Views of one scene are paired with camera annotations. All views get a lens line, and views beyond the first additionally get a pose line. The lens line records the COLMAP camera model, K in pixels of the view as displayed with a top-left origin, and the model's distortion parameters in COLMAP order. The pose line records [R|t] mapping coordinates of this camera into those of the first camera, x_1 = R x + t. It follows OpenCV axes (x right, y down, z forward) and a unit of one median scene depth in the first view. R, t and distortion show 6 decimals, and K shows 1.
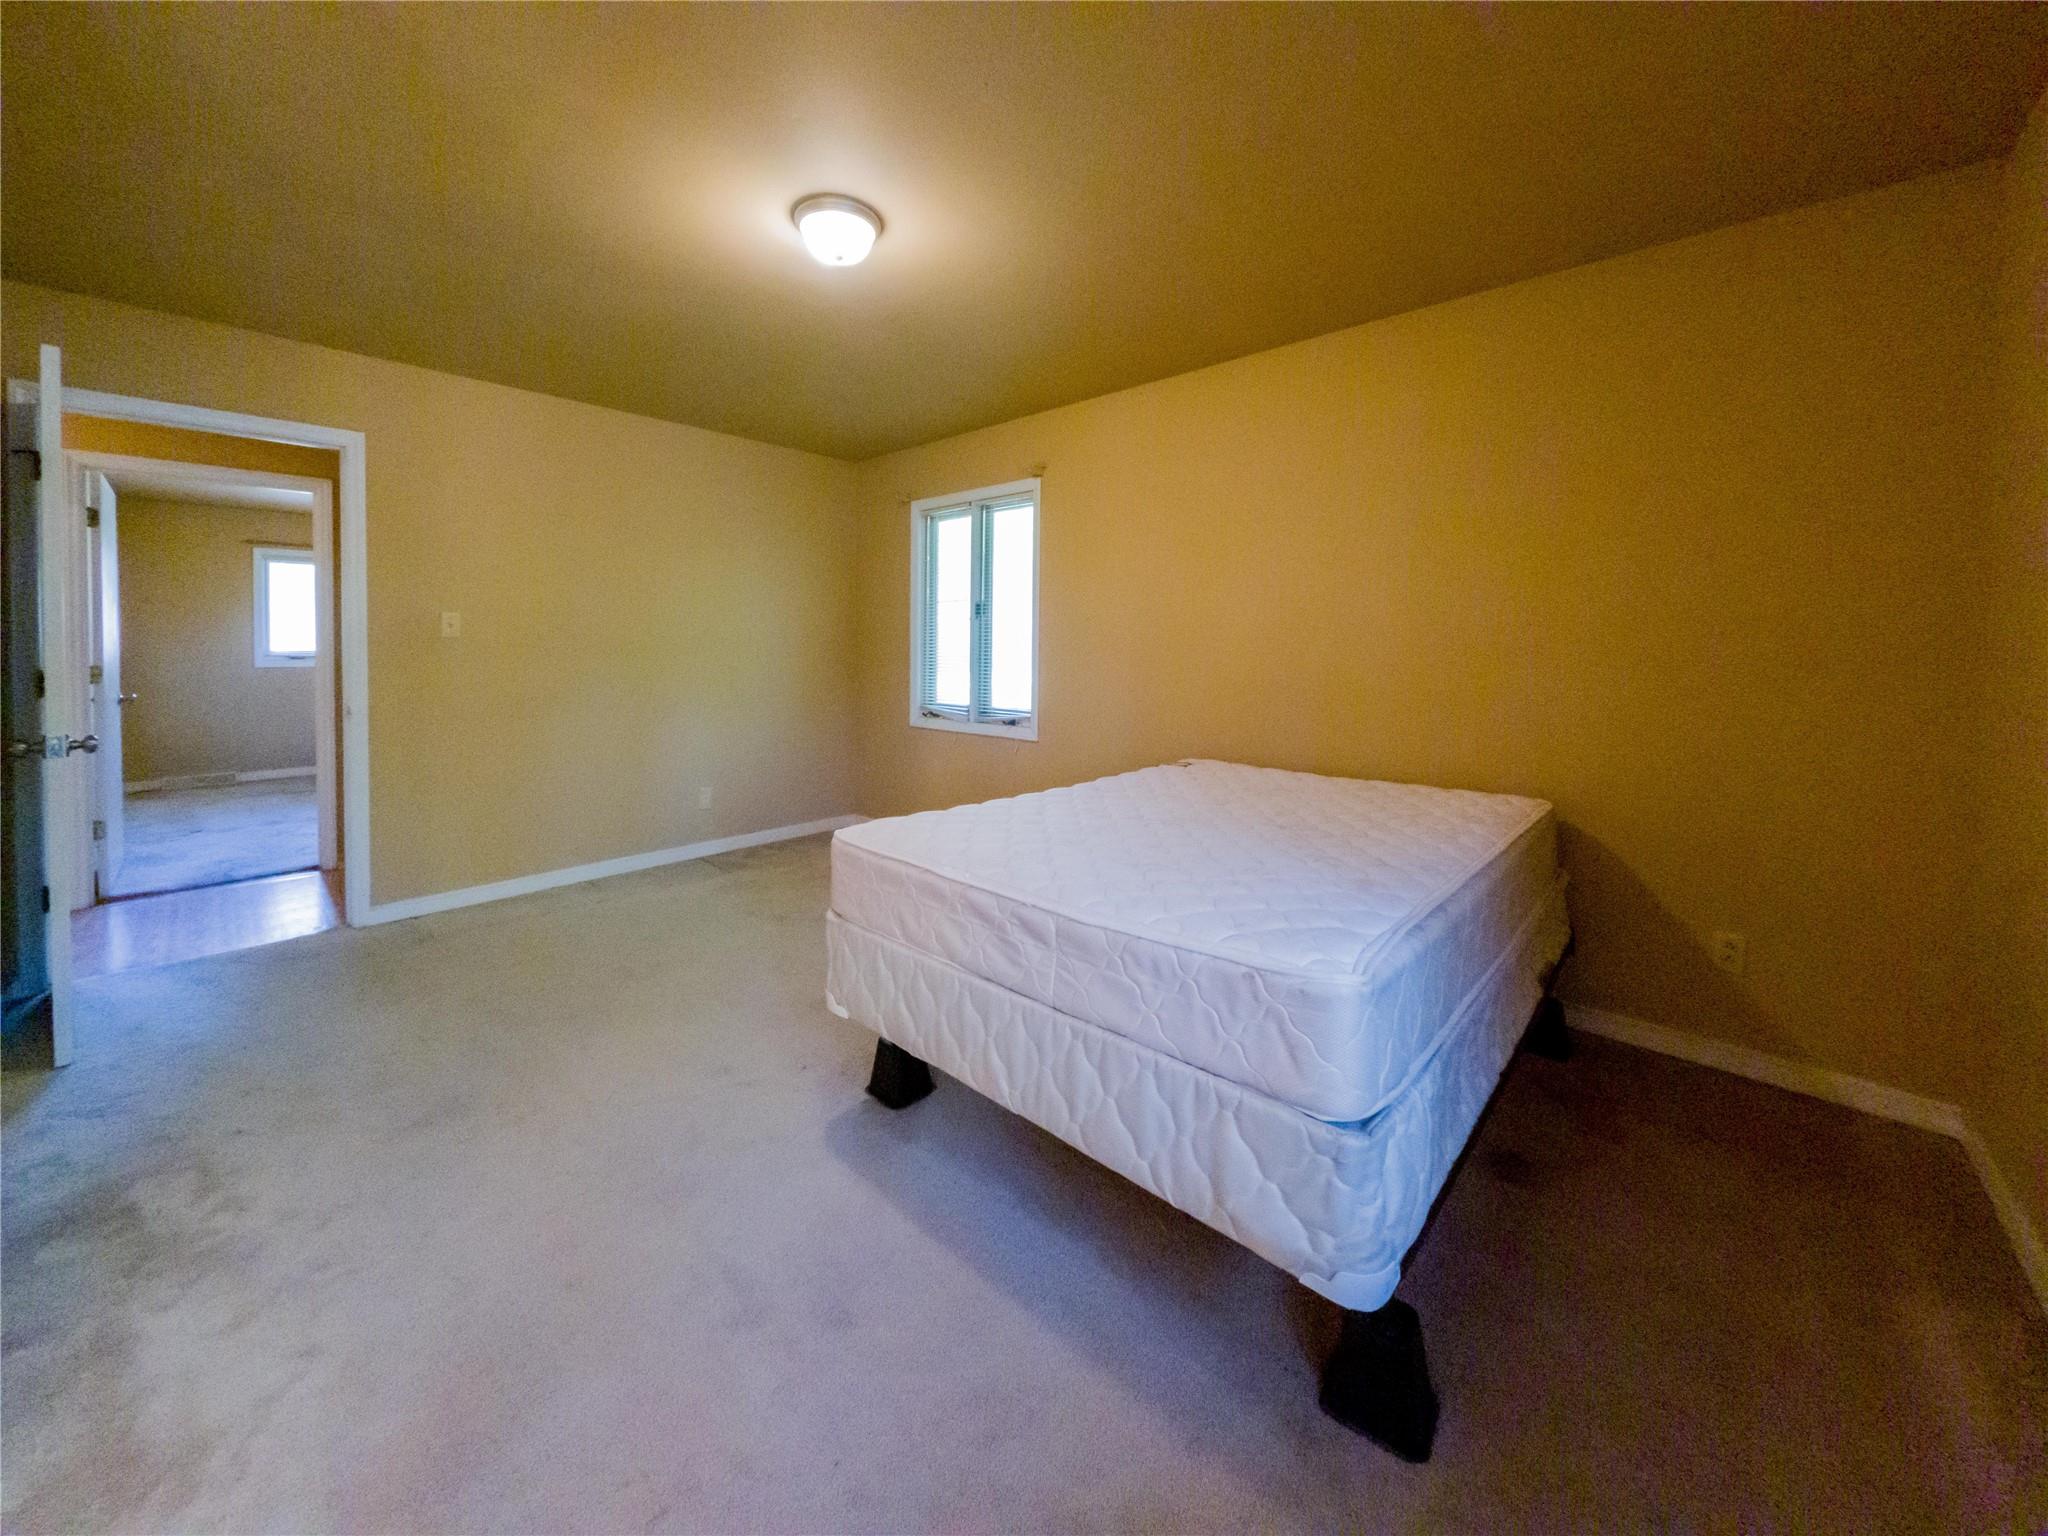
lens RADIAL K [[734.0, 0, 1024.0], [0, 734.0, 768.0], [0, 0, 1]] dist [0.000867, -0.003559]
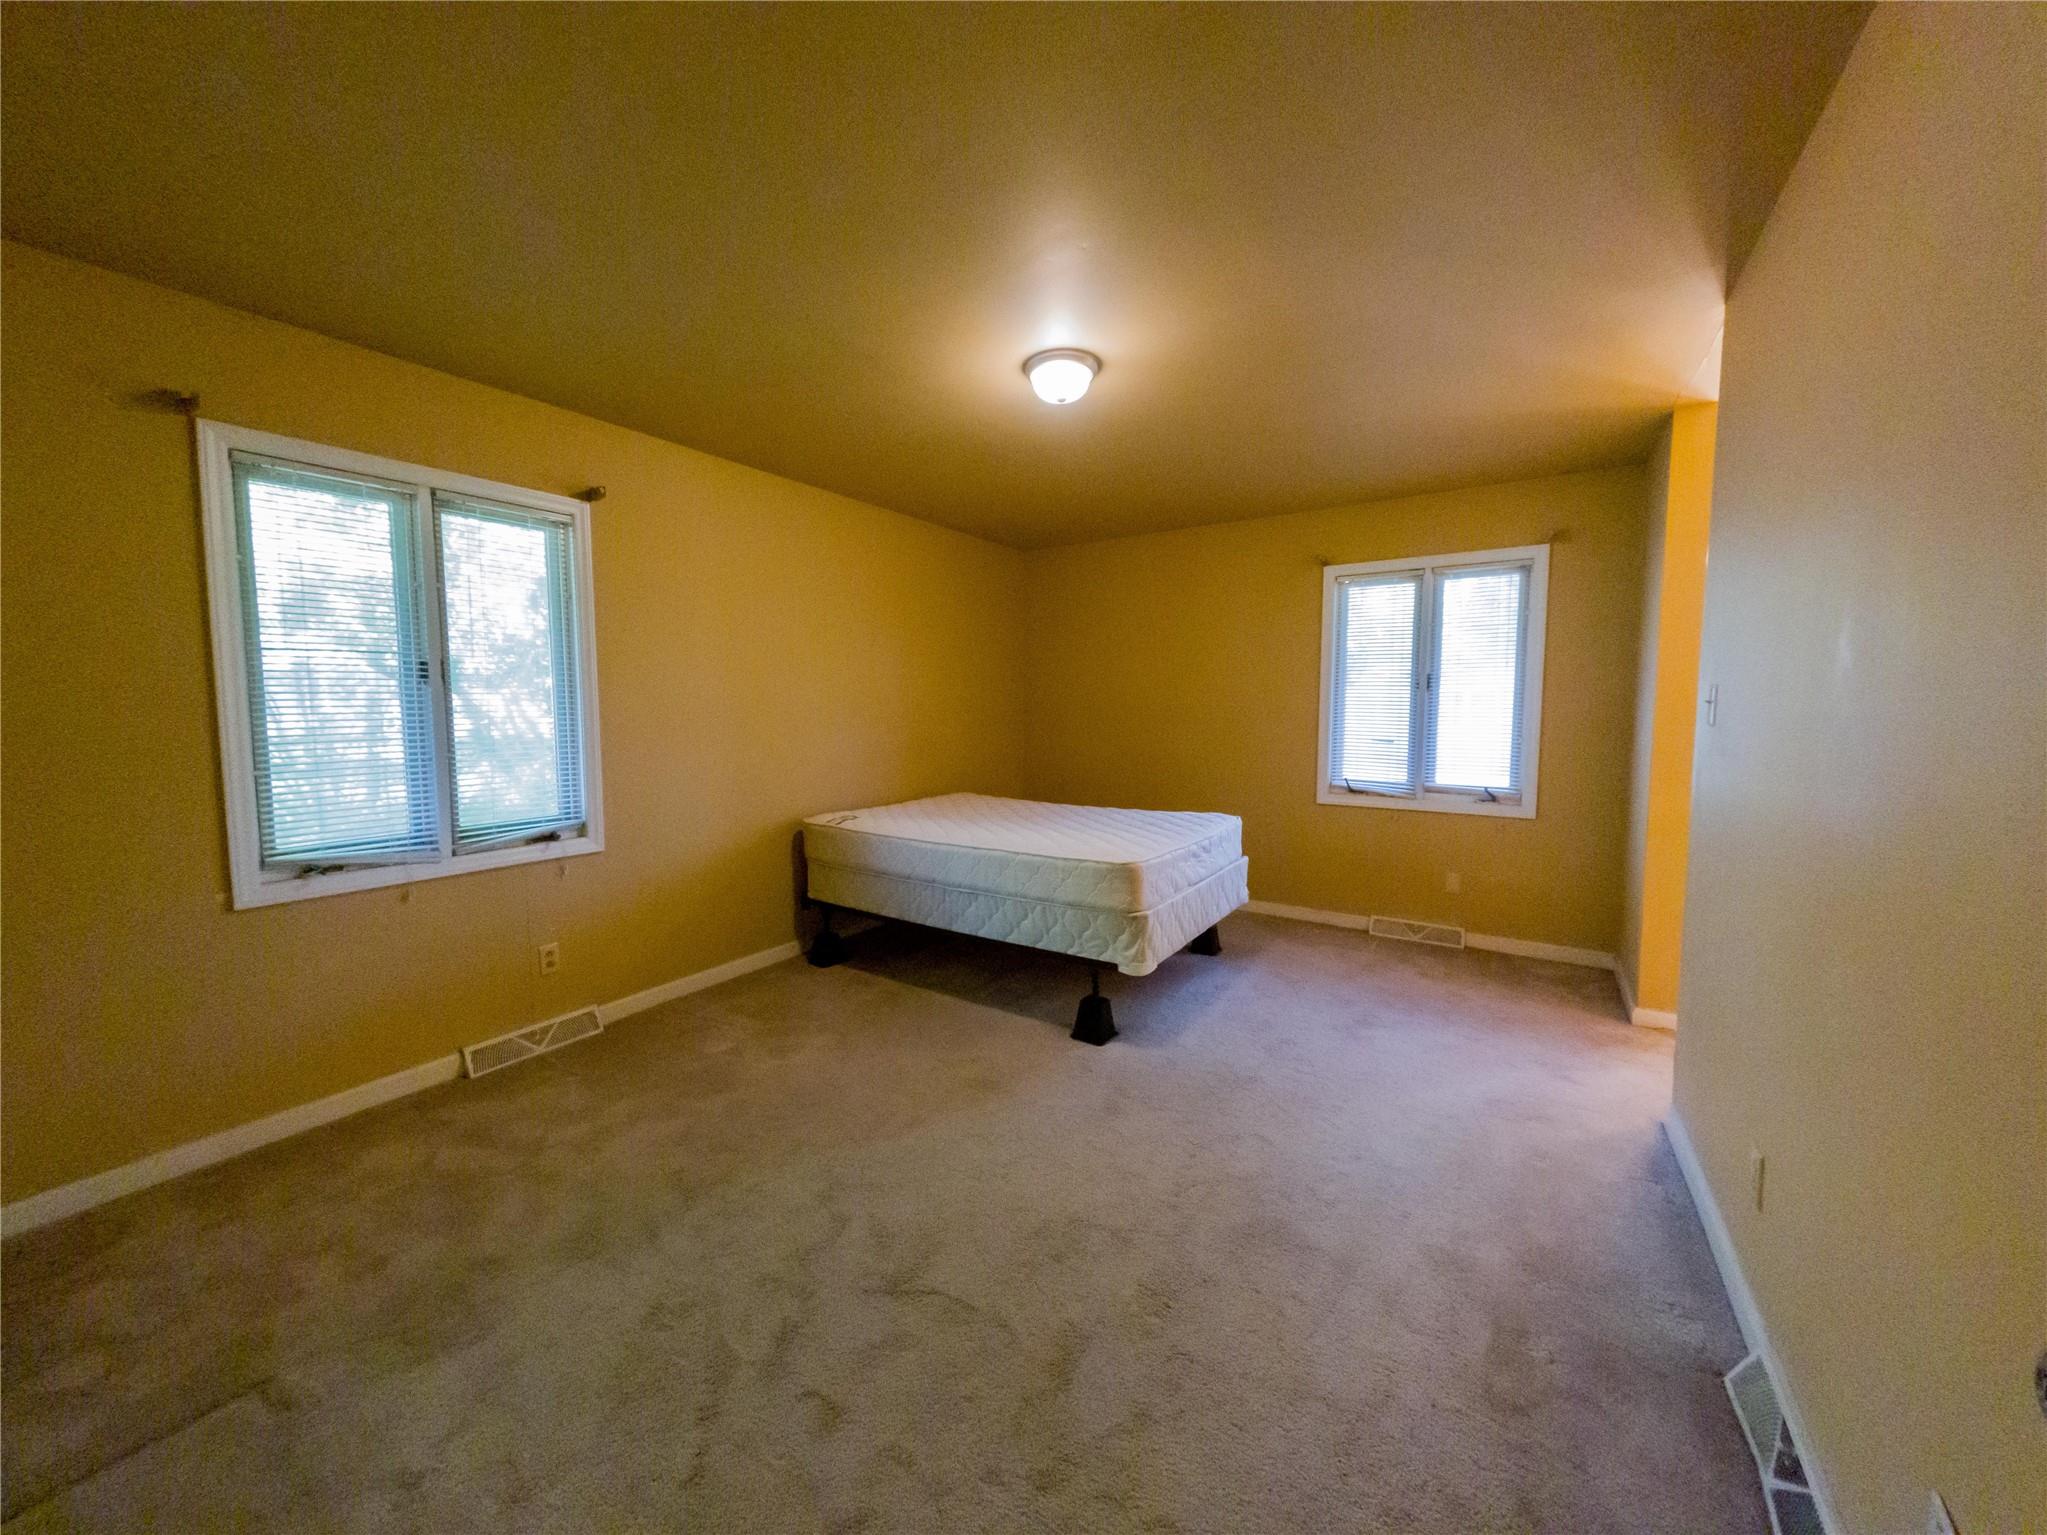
lens RADIAL K [[733.6, 0, 1023.5], [0, 733.6, 767.5], [0, 0, 1]] dist [0.000867, -0.003559]
pose [[-0.181724, -0.087629, 0.979437, -0.731883], [0.173349, 0.977568, 0.119625, -0.124726], [-0.967950, 0.191523, -0.162457, 0.653272]]
